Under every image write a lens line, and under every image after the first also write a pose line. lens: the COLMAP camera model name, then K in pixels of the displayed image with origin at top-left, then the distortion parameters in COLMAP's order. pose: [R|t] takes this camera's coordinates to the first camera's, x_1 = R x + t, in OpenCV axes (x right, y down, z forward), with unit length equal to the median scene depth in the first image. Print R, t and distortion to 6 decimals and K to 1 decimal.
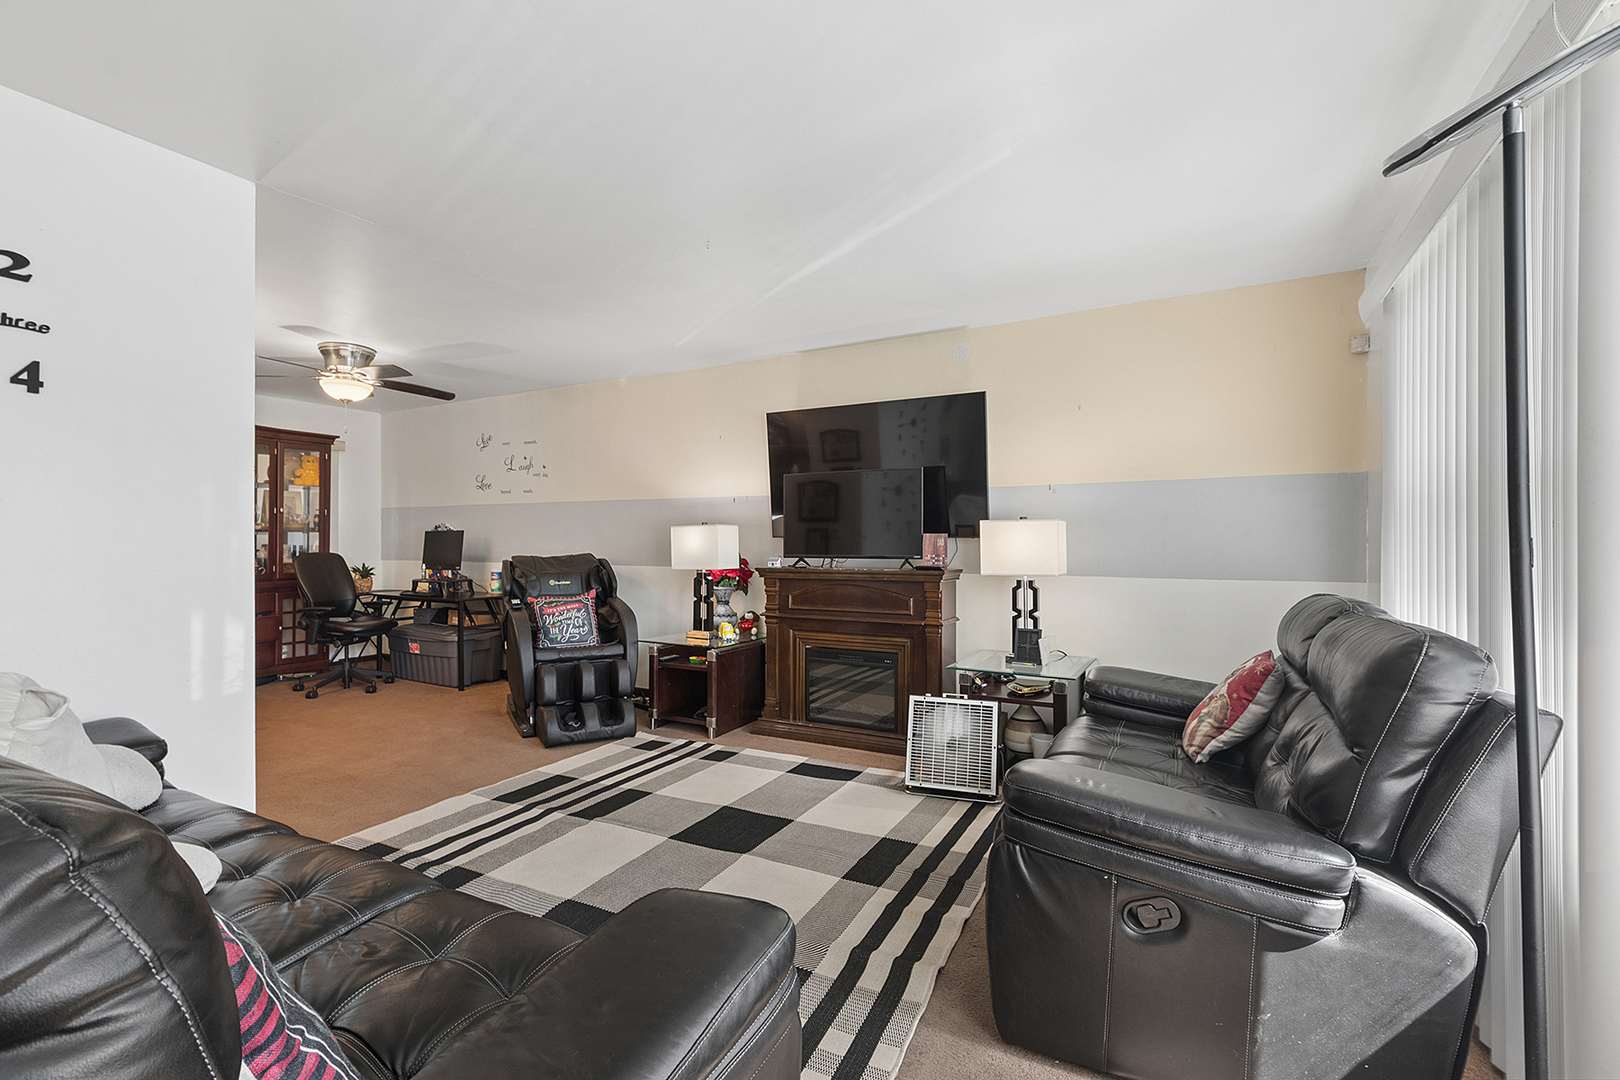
lens RADIAL K [[726.2, 0, 815.1], [0, 726.2, 538.8], [0, 0, 1]] dist [-0.000390, -0.000171]
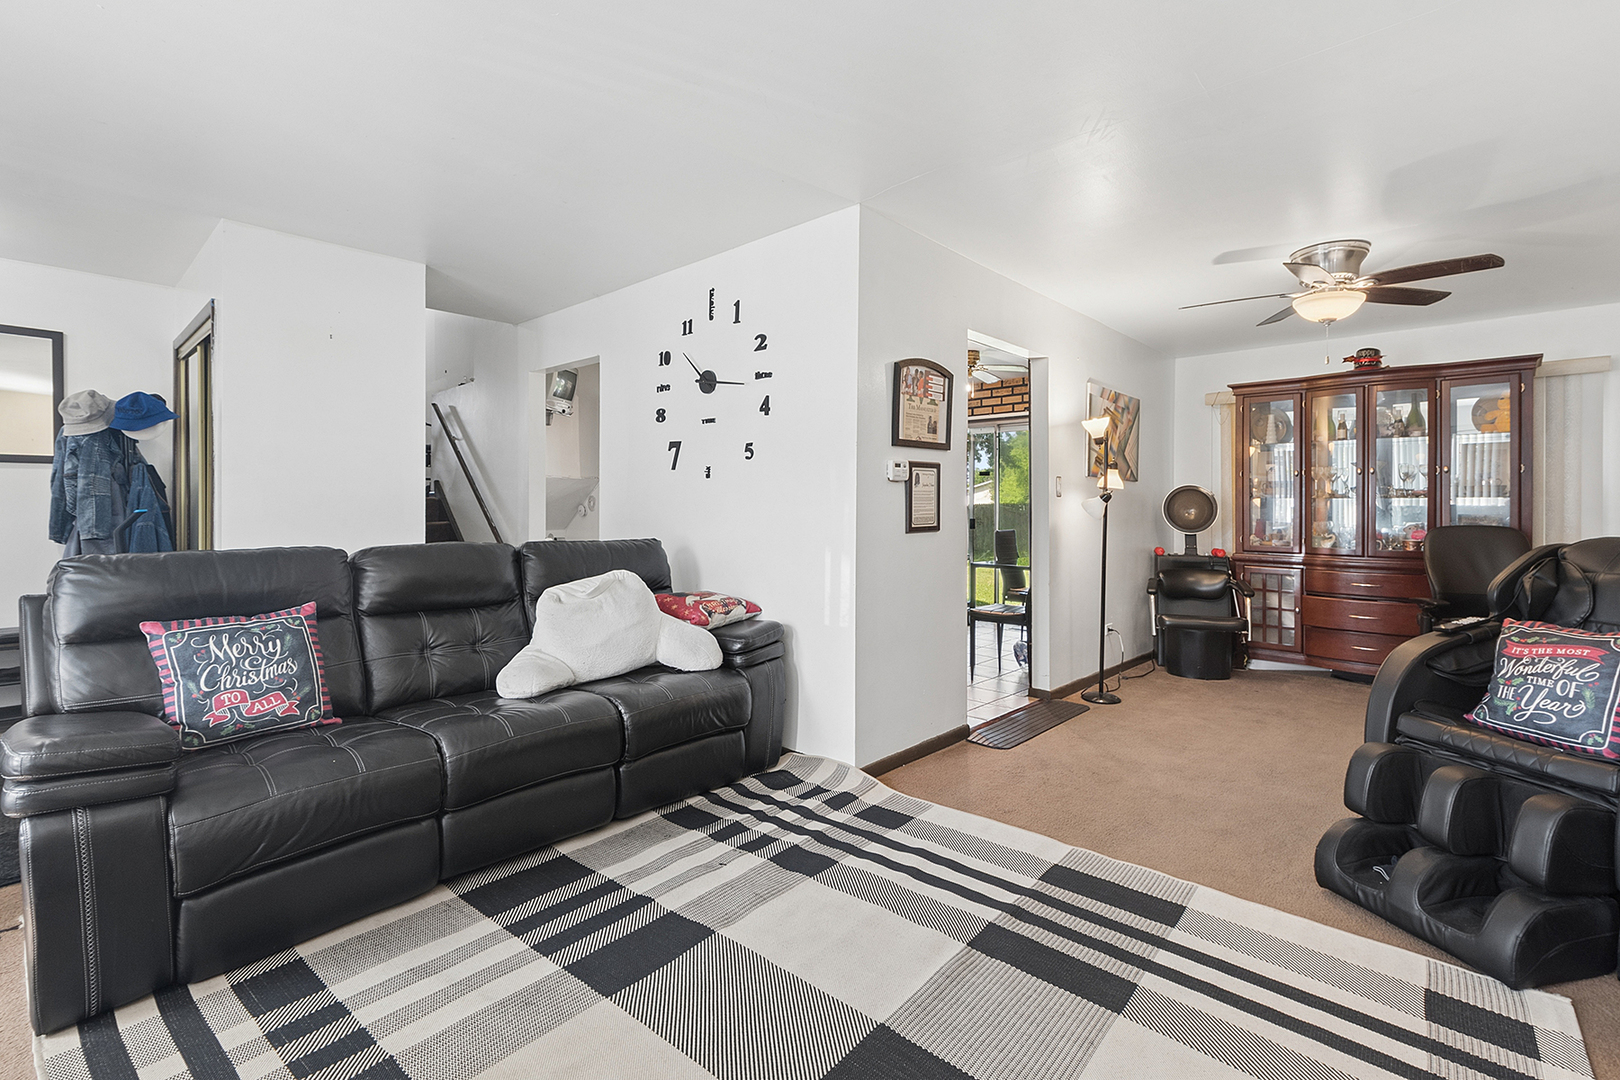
lens RADIAL K [[733.3, 0, 806.7], [0, 733.3, 508.3], [0, 0, 1]] dist [-0.000970, -0.000500]
pose [[-0.255240, -0.003311, -0.966872, 0.184568], [-0.002546, 0.999993, -0.002752, 0.005680], [0.966874, 0.001759, -0.255247, 0.546523]]
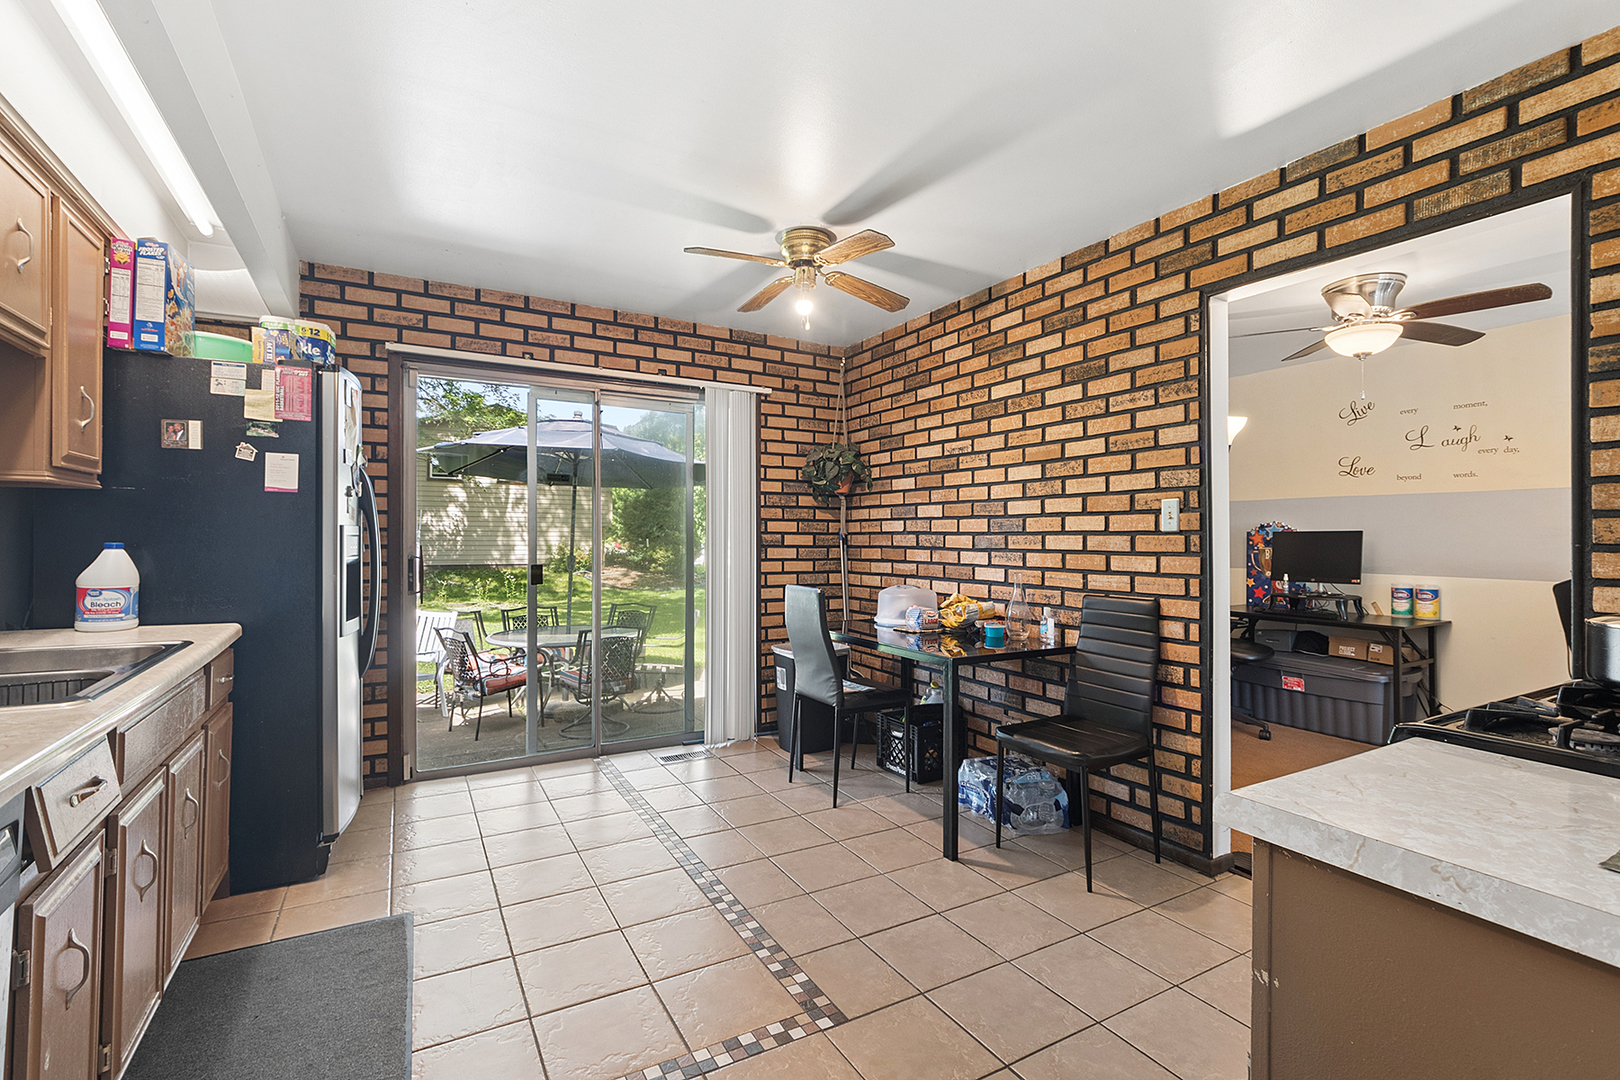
lens RADIAL K [[731.2, 0, 793.4], [0, 731.2, 533.9], [0, 0, 1]] dist [-0.004588, -0.000489]
pose [[0.844439, 0.000539, -0.535652, -0.595514], [-0.002388, 0.999993, -0.002759, -0.005392], [0.535647, 0.003609, 0.844435, 0.061293]]
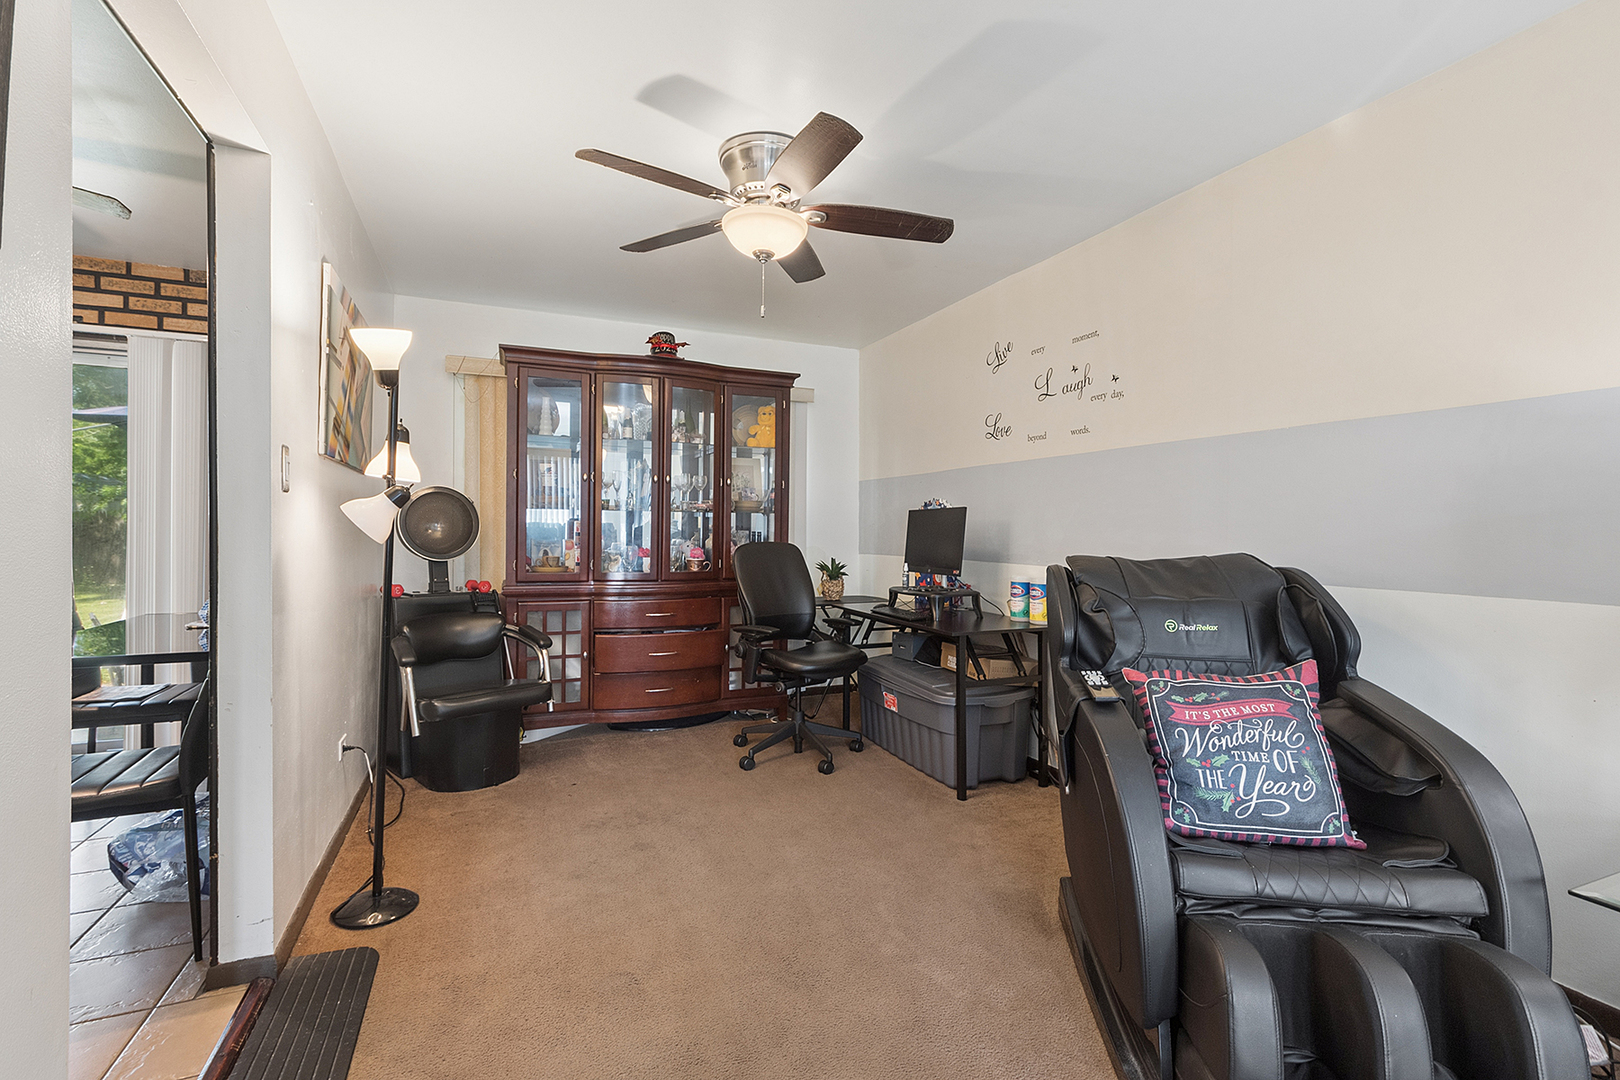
lens RADIAL K [[716.9, 0, 807.9], [0, 716.9, 531.1], [0, 0, 1]] dist [-0.003360, -0.000422]
pose [[0.789167, 0.005918, -0.614151, -0.244086], [-0.004960, 0.999982, 0.003263, 0.006314], [0.614159, 0.000471, 0.789182, 0.494593]]
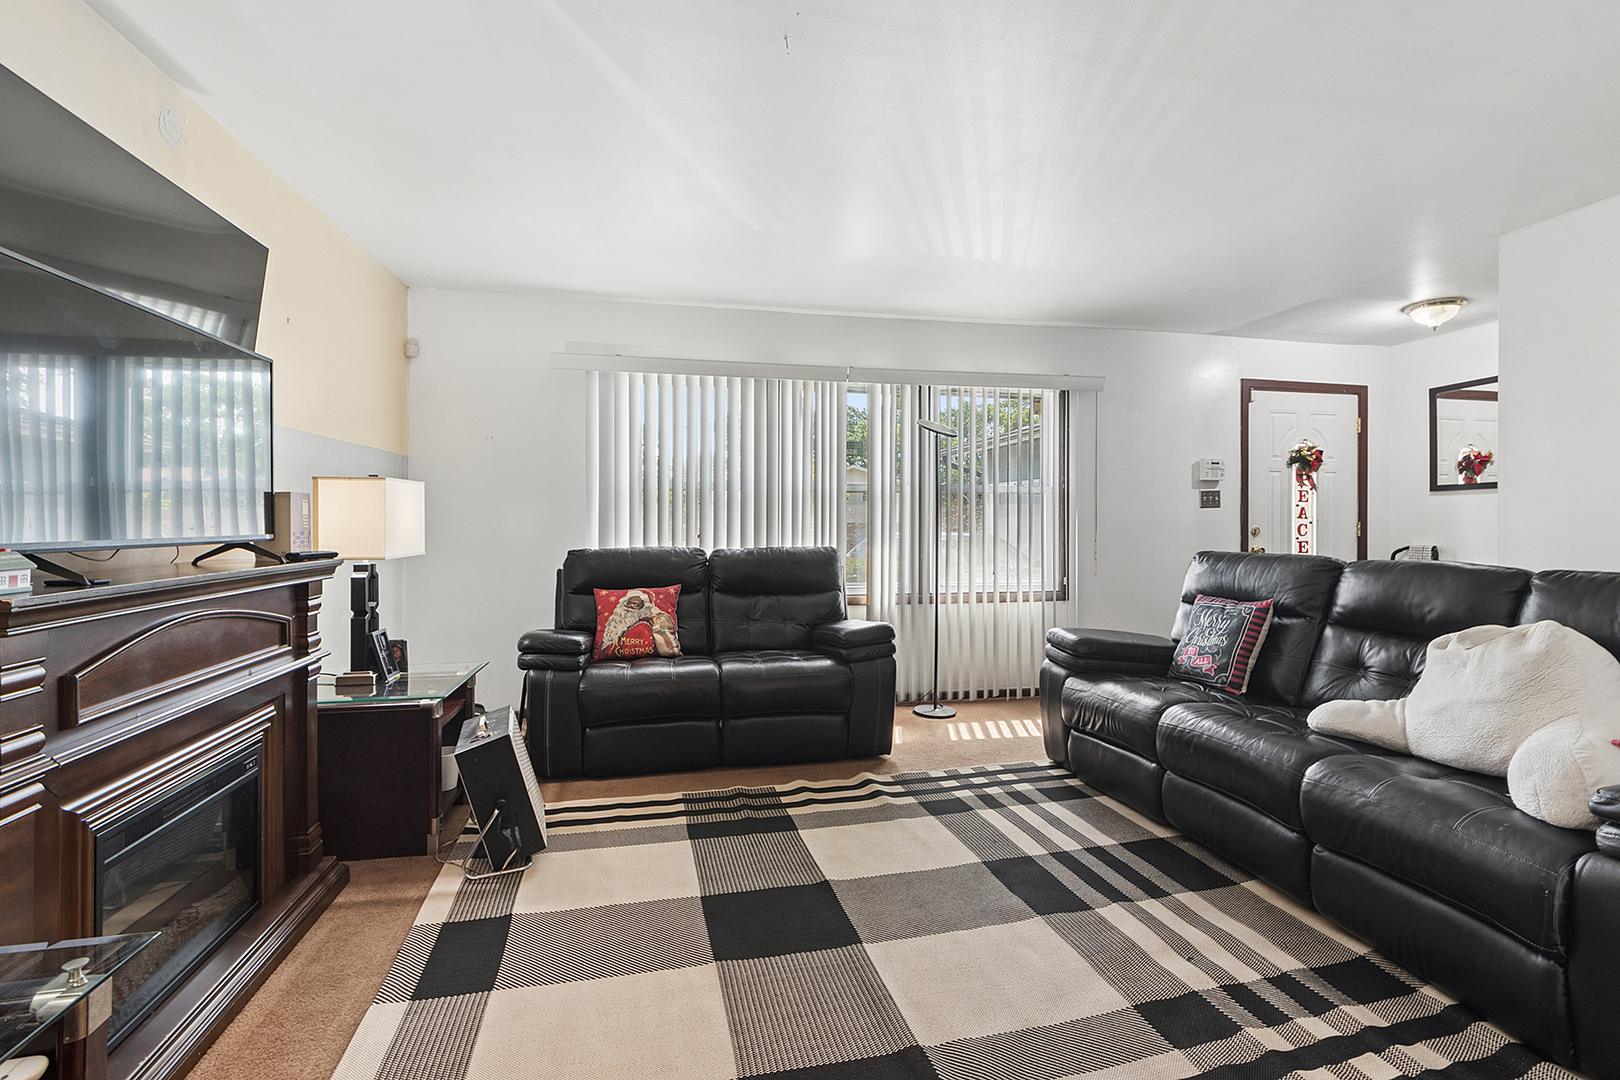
lens RADIAL K [[716.9, 0, 807.9], [0, 716.9, 531.1], [0, 0, 1]] dist [-0.003360, -0.000422]
pose [[-0.638015, -0.011035, 0.769945, -0.344882], [-0.006018, 0.999938, 0.009344, 0.009494], [-0.770000, 0.001328, -0.638042, 0.736728]]
